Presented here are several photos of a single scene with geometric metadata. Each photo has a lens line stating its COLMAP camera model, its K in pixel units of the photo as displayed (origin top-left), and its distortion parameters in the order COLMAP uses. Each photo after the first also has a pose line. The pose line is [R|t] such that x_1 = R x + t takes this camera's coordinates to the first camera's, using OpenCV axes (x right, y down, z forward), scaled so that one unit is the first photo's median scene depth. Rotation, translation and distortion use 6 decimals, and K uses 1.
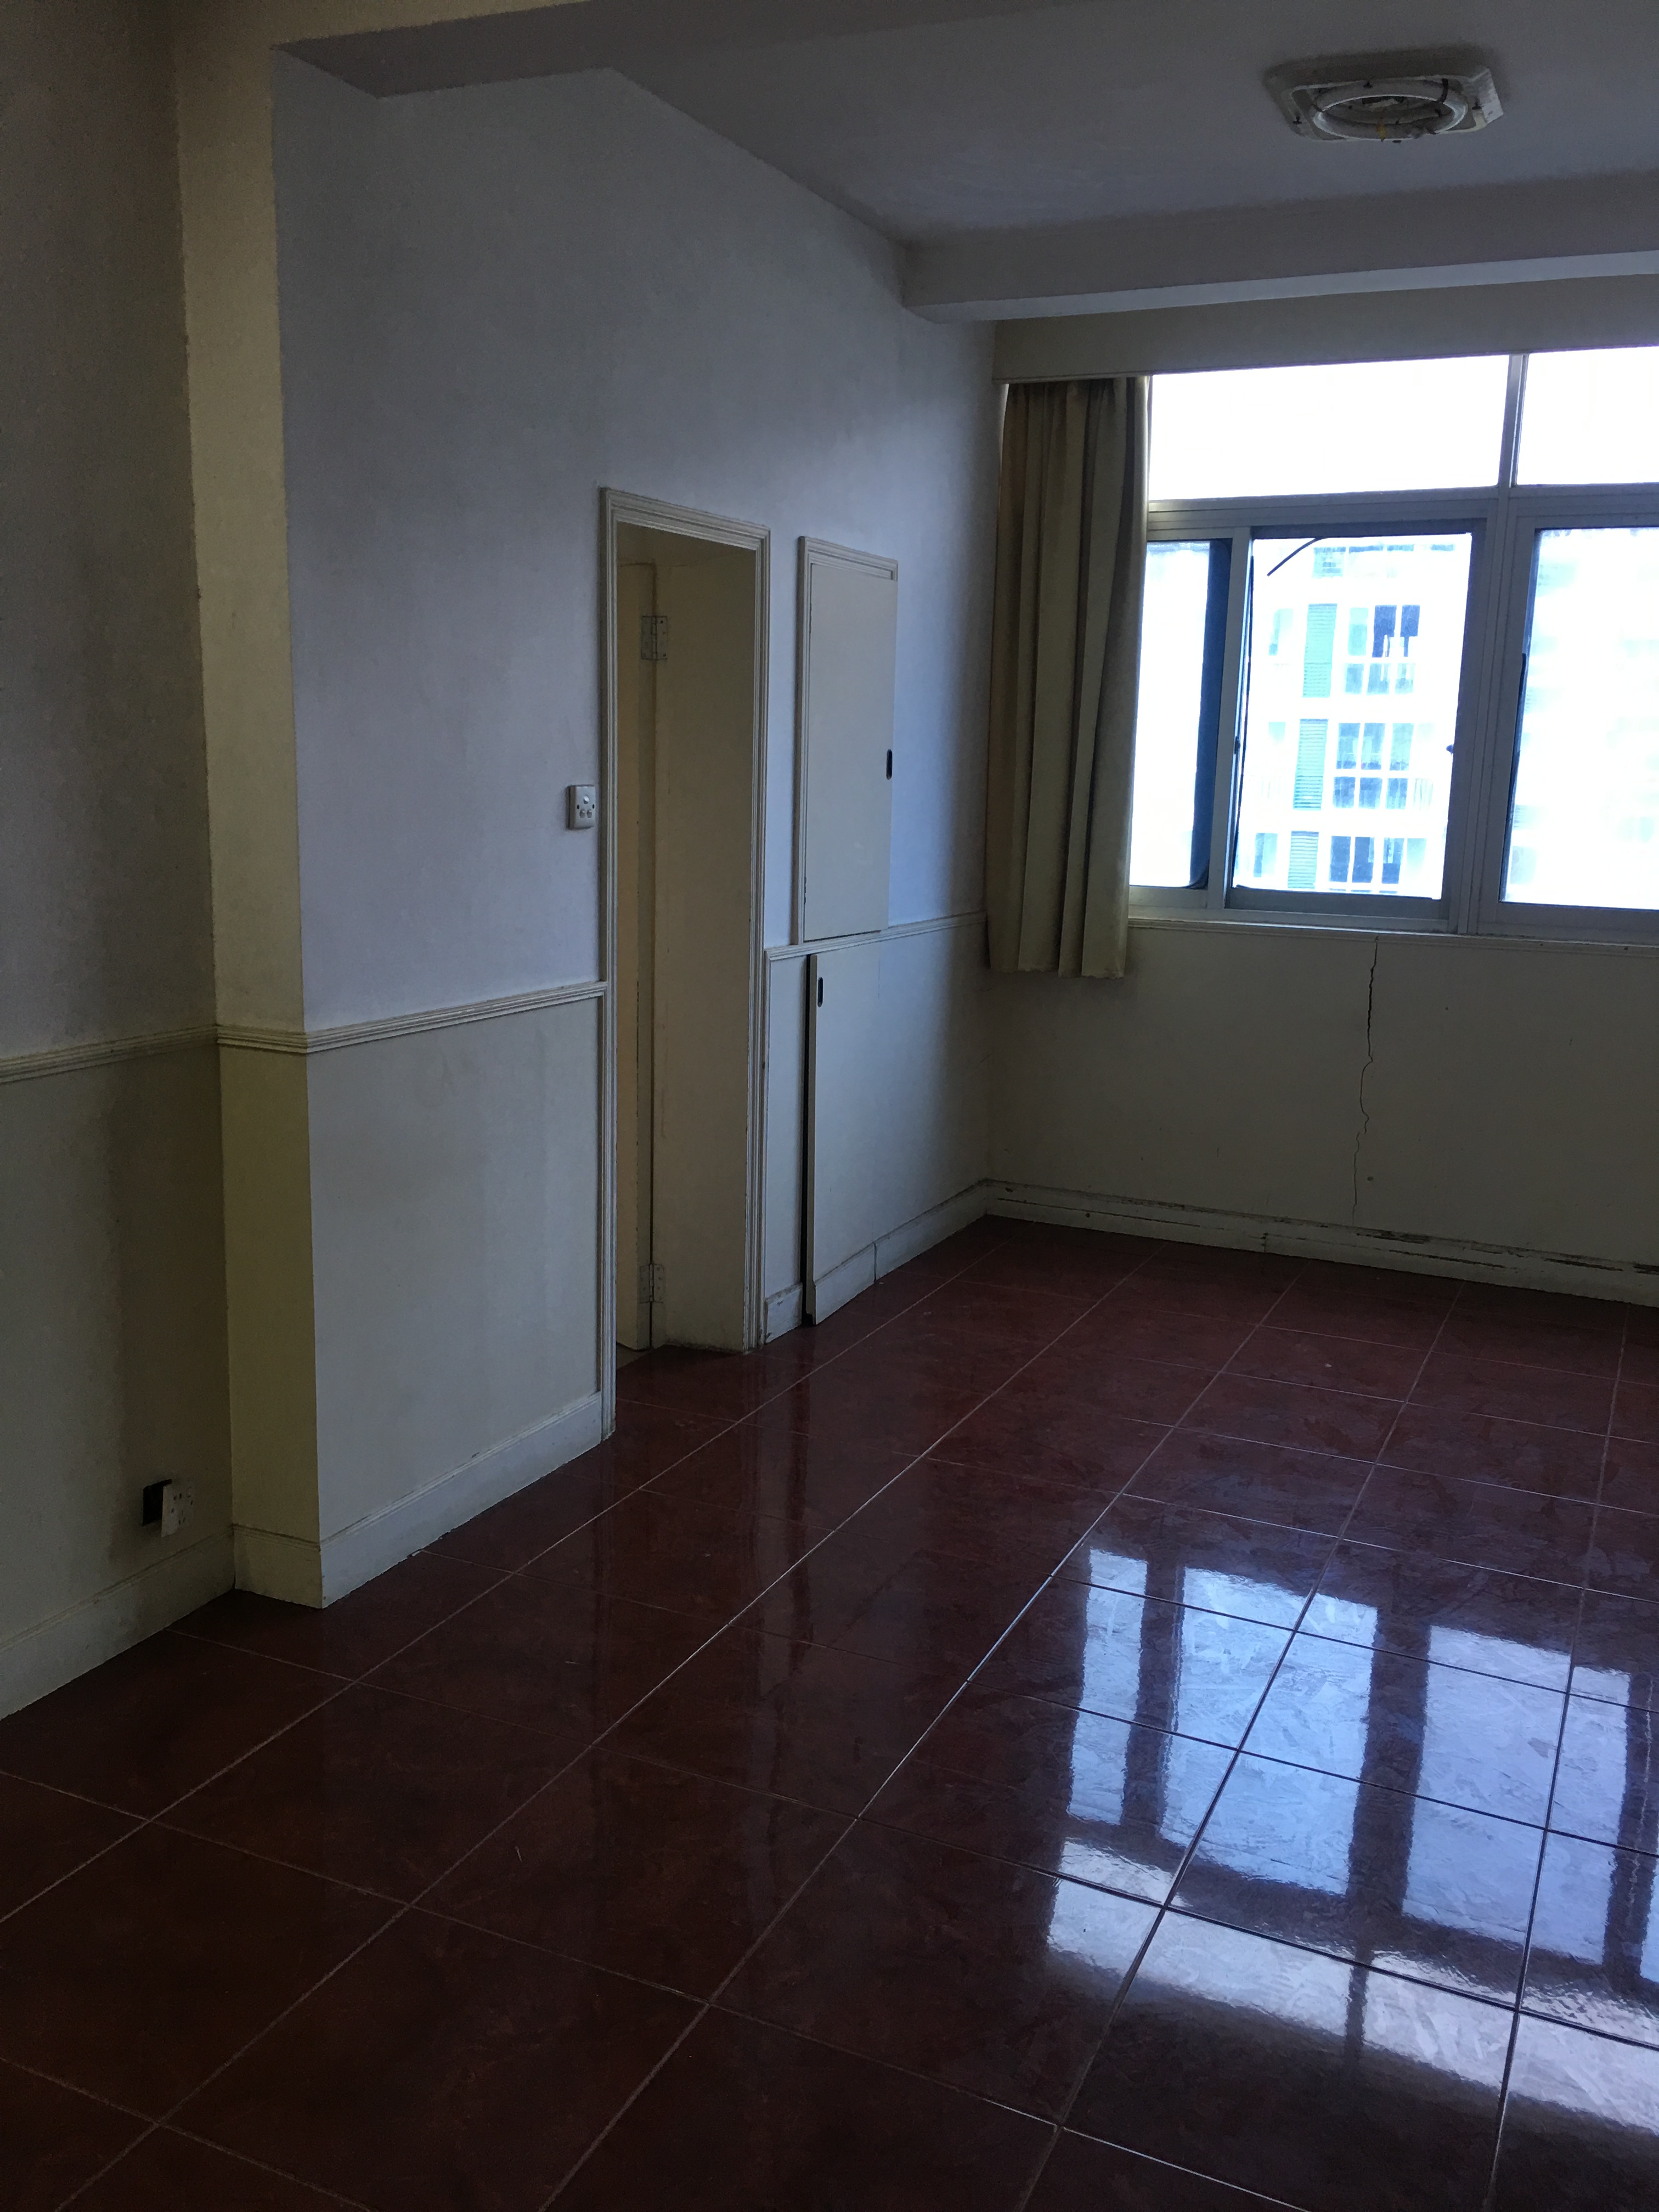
lens RADIAL K [[1855.6, 0, 829.5], [0, 1855.6, 1106.0], [0, 0, 1]] dist [0.056291, -0.088288]
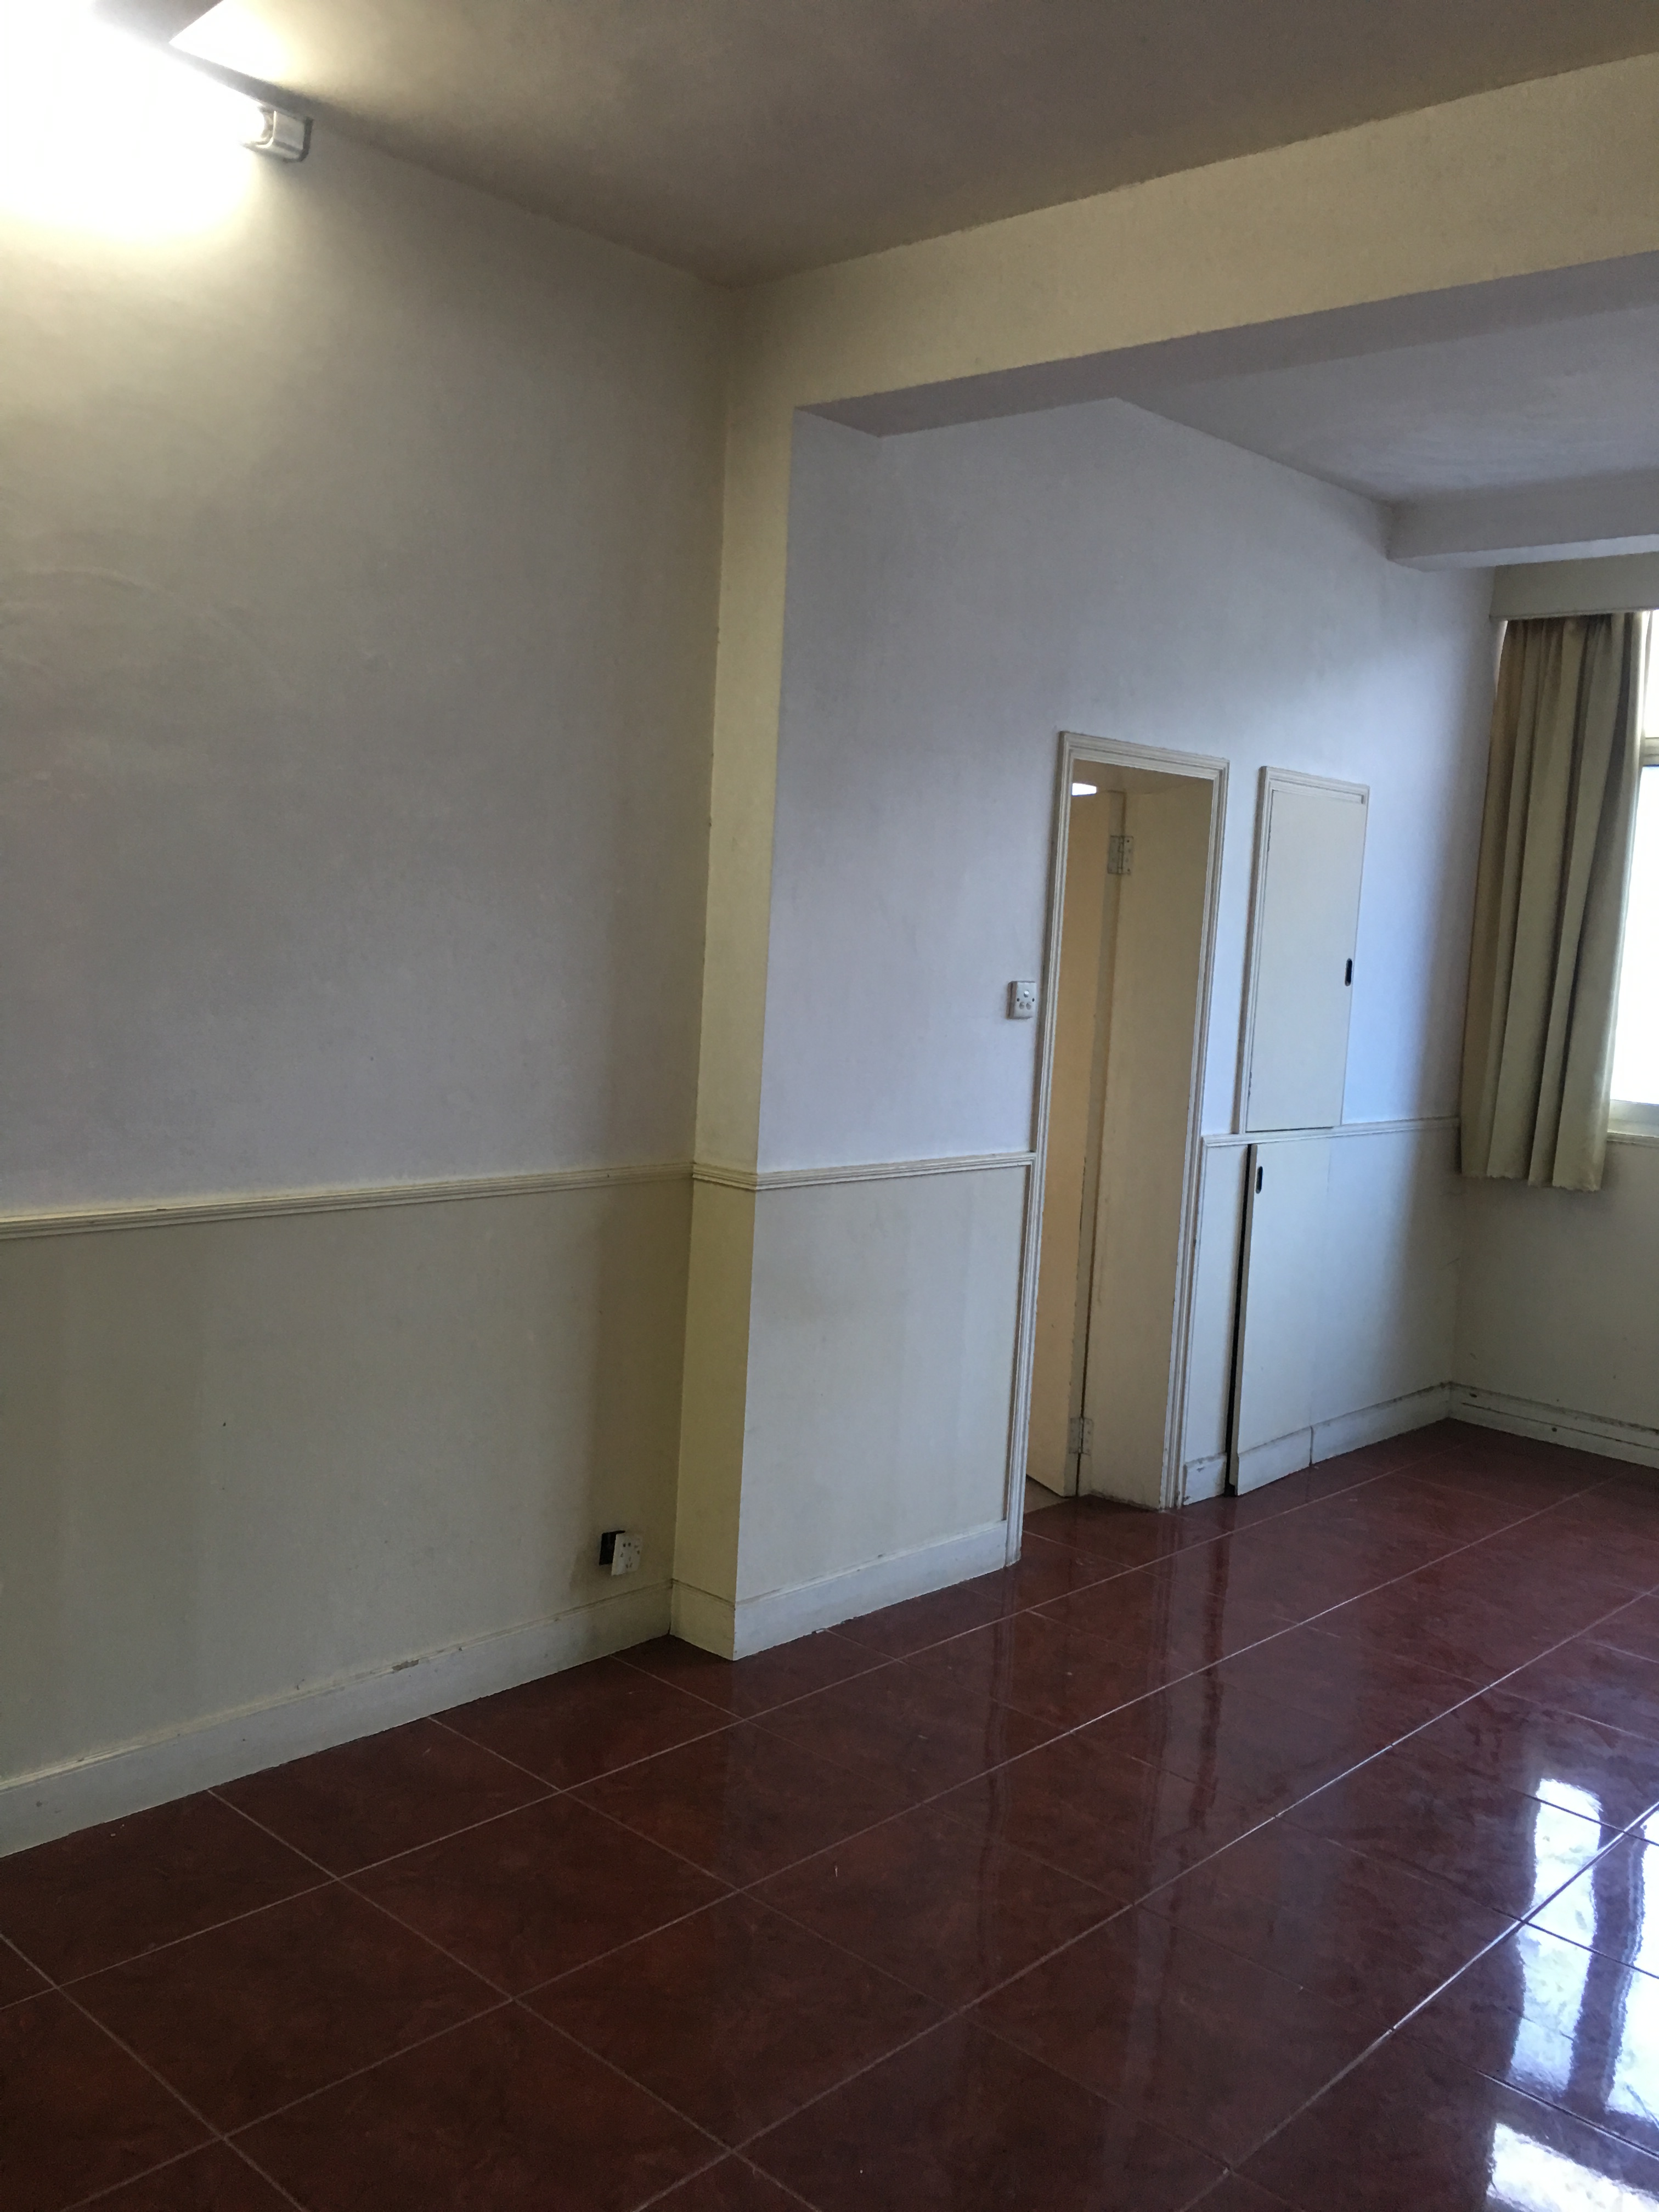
lens RADIAL K [[1886.9, 0, 829.5], [0, 1886.9, 1106.0], [0, 0, 1]] dist [0.012845, 0.004260]
pose [[0.943777, 0.057032, -0.325626, 0.119785], [-0.090715, 0.991874, -0.089200, 0.016758], [0.317892, 0.113724, 0.941282, -0.112702]]
